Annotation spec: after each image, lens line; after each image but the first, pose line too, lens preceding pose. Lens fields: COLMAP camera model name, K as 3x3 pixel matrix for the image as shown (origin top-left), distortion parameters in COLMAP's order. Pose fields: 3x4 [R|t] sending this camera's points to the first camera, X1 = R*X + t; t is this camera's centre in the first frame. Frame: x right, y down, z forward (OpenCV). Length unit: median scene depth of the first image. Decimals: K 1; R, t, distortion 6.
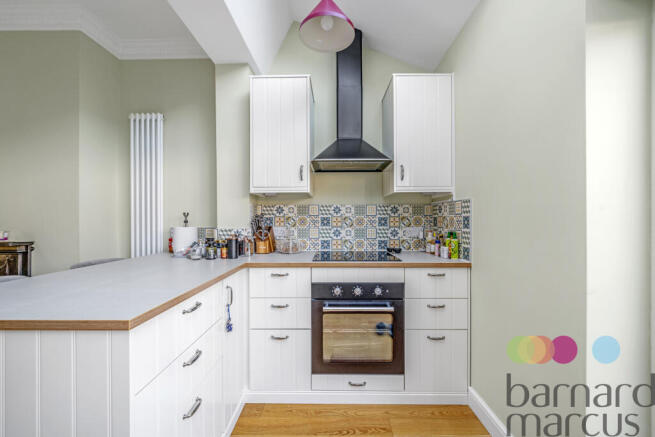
lens RADIAL K [[269.2, 0, 326.7], [0, 269.2, 222.7], [0, 0, 1]] dist [-0.001428, -0.000215]
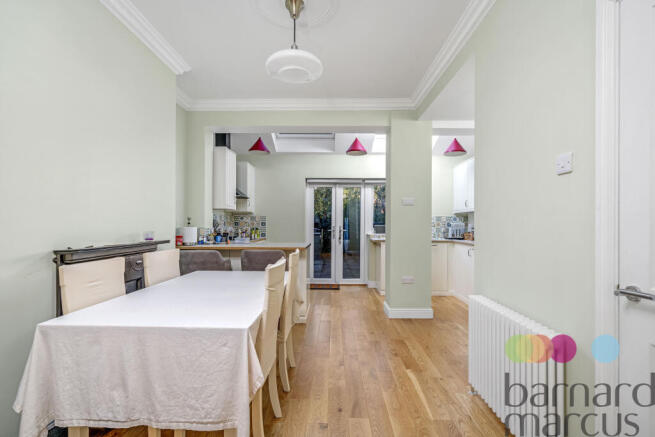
lens RADIAL K [[309.0, 0, 328.0], [0, 309.0, 223.3], [0, 0, 1]] dist [0.001704, 0.000629]
pose [[0.003693, 0.004439, 0.999983, -2.245839], [0.000001, 0.999990, -0.004439, 0.003701], [-0.999993, 0.000017, 0.003693, 0.249250]]
